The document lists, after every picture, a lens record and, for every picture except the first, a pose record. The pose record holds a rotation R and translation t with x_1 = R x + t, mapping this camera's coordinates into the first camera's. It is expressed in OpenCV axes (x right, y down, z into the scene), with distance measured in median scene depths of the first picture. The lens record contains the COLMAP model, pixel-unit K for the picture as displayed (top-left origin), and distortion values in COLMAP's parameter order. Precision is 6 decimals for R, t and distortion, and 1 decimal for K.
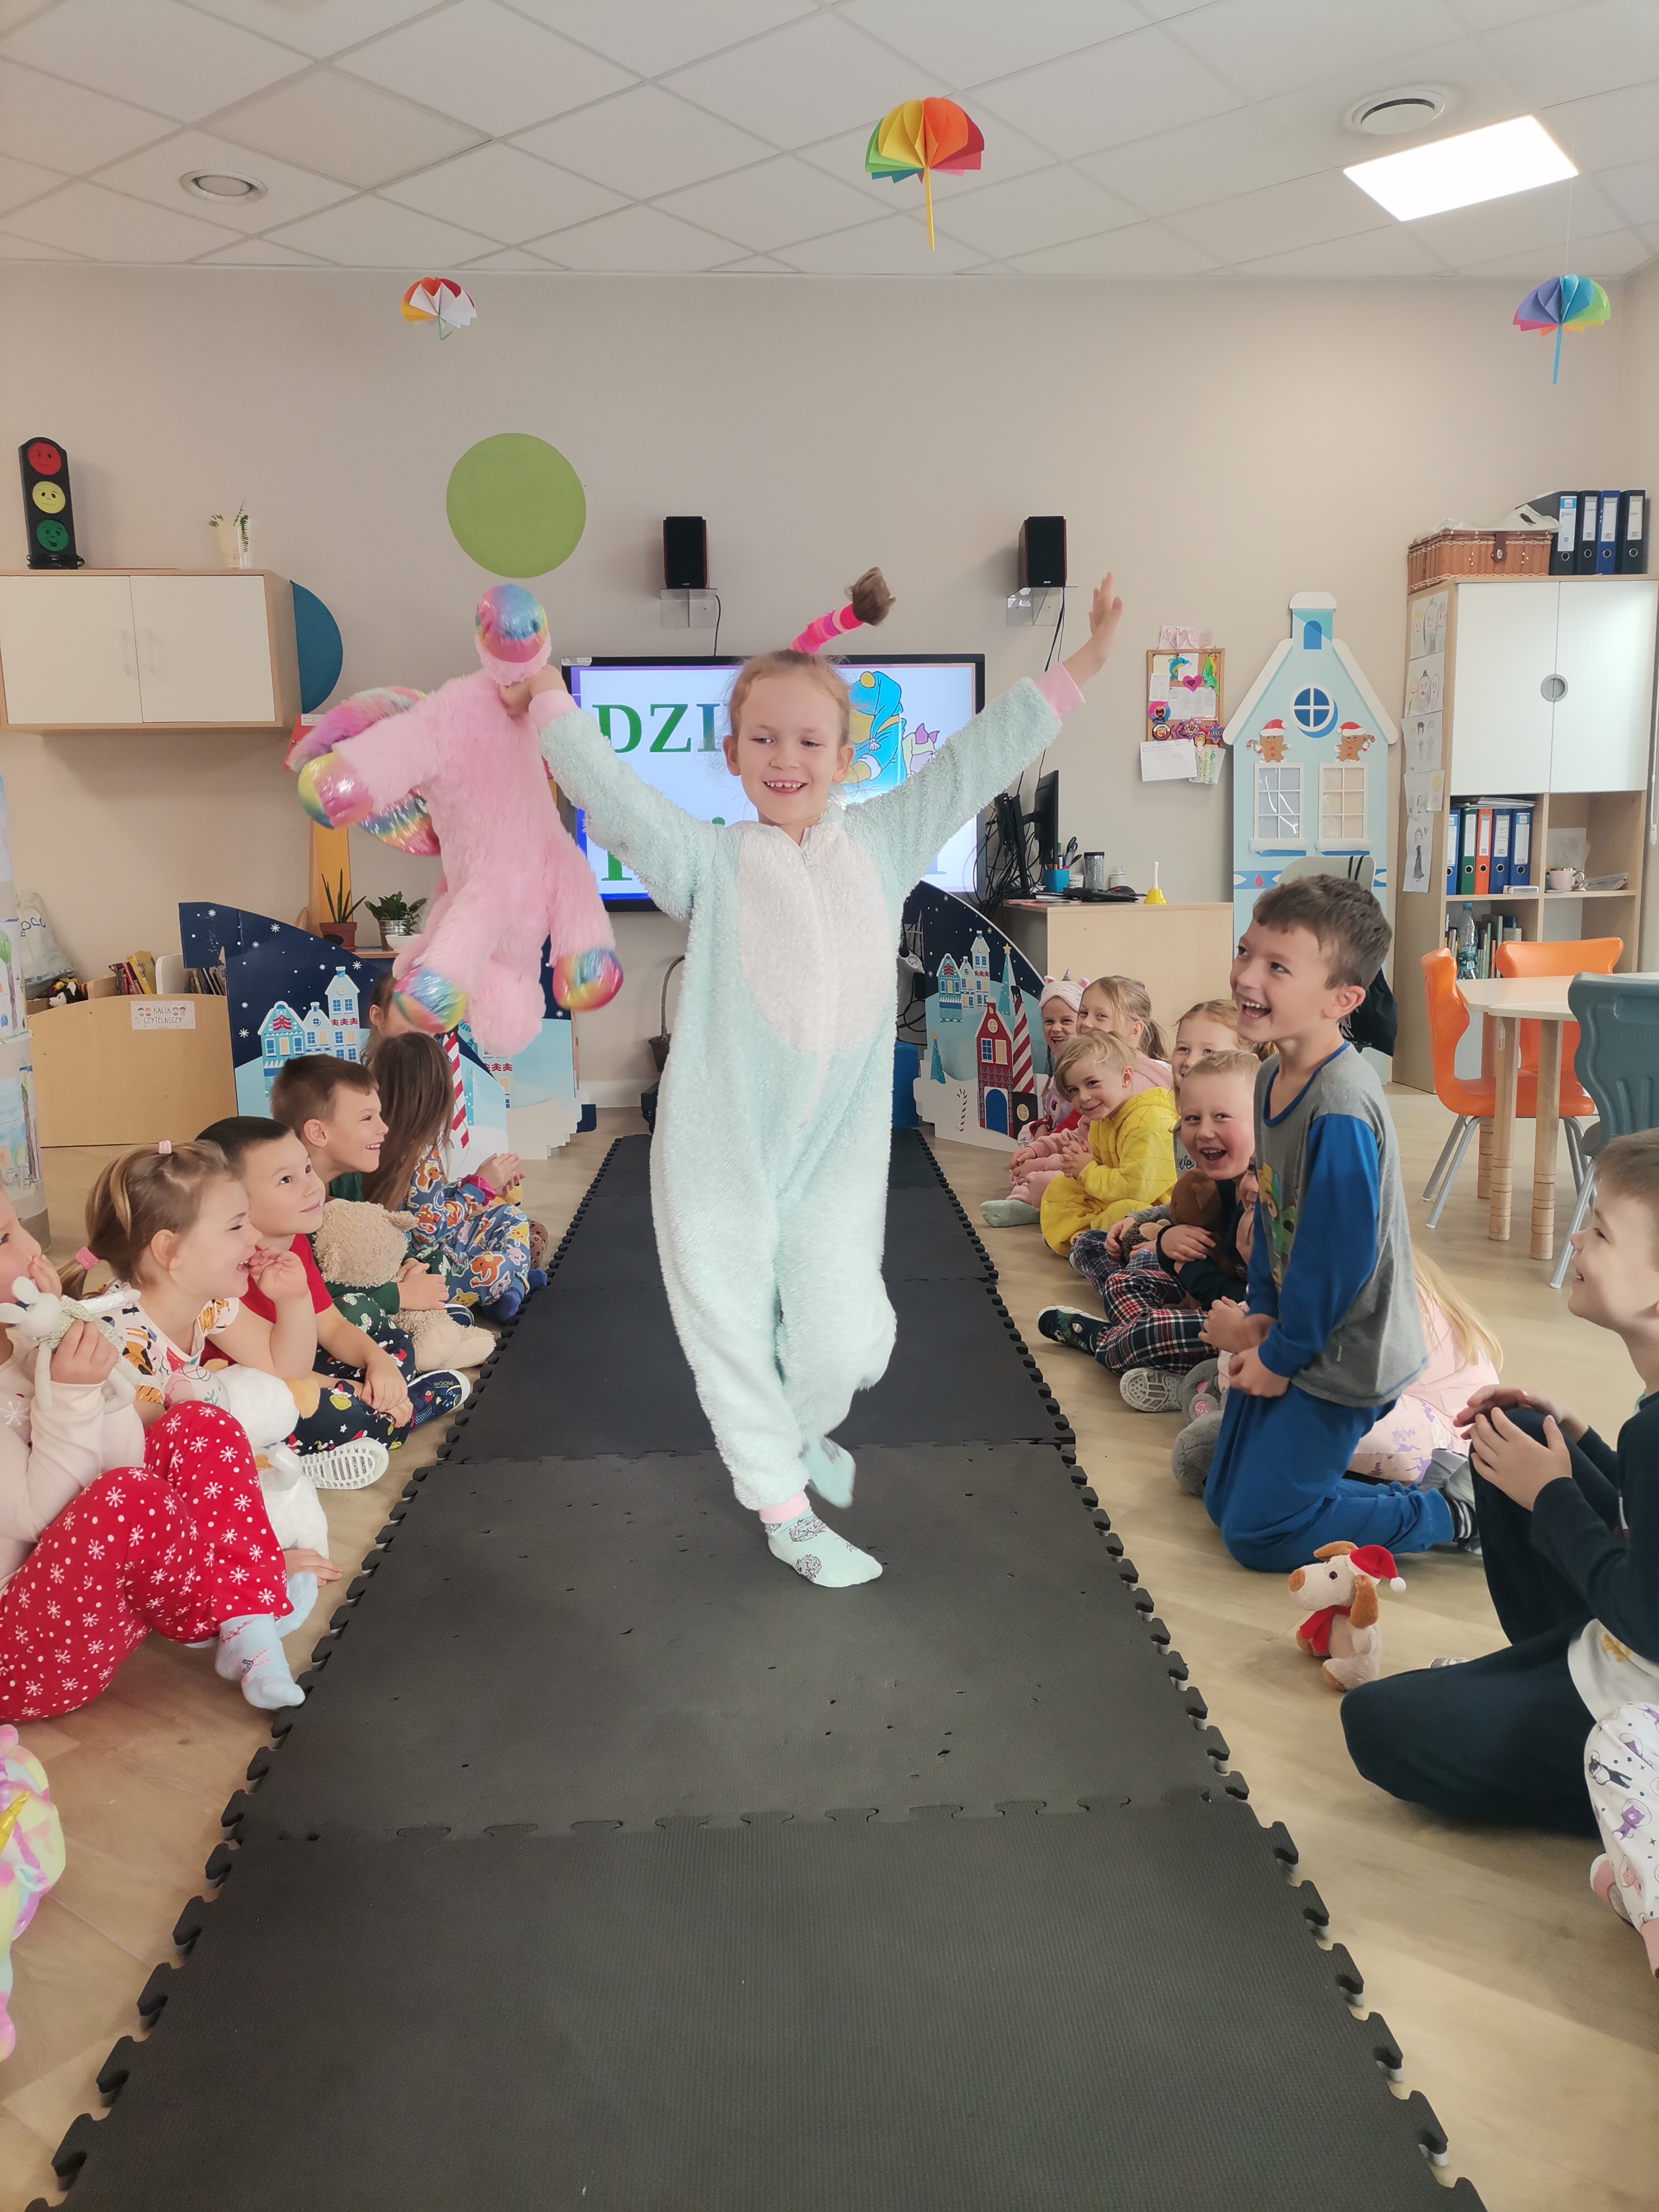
lens RADIAL K [[1598.3, 0, 847.0], [0, 1598.3, 1112.8], [0, 0, 1]] dist [0.049734, -0.030509]
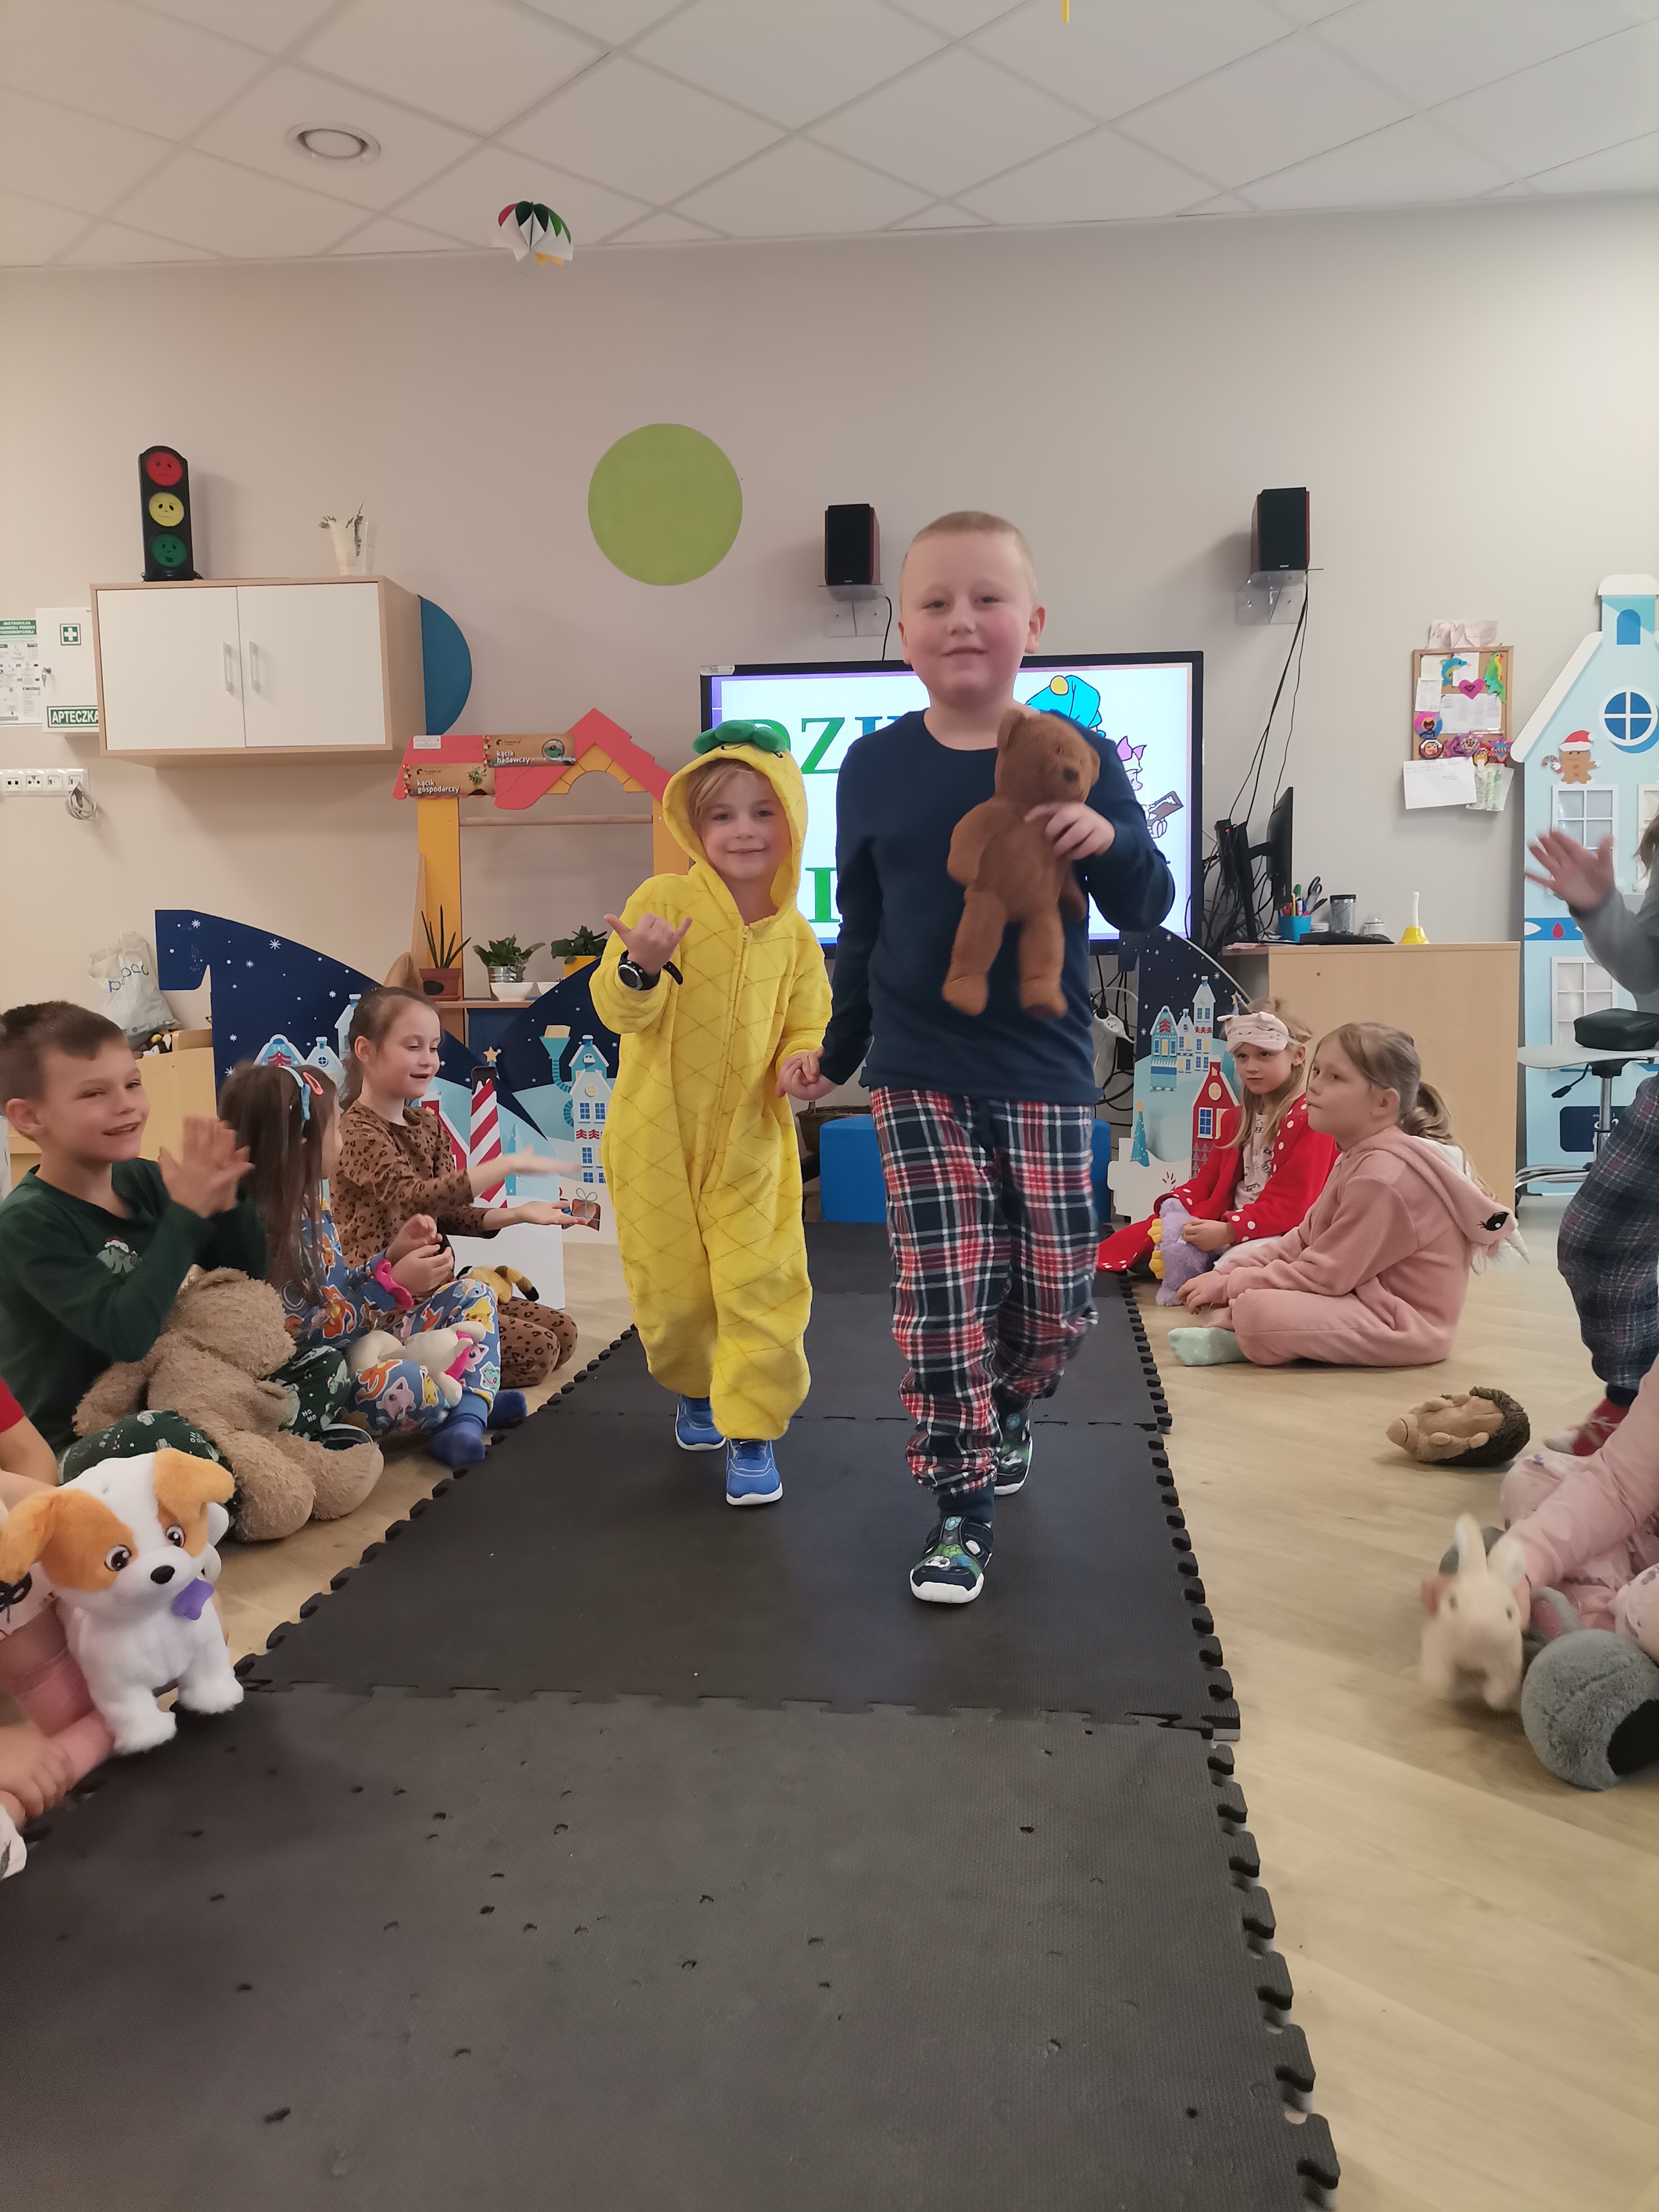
lens RADIAL K [[1598.3, 0, 855.2], [0, 1598.3, 1106.2], [0, 0, 1]] dist [0.049734, -0.030509]
pose [[0.987148, 0.018498, -0.158735, 0.044710], [-0.029932, 0.997102, -0.069944, 0.010343], [0.156981, 0.073796, 0.984841, 0.177670]]
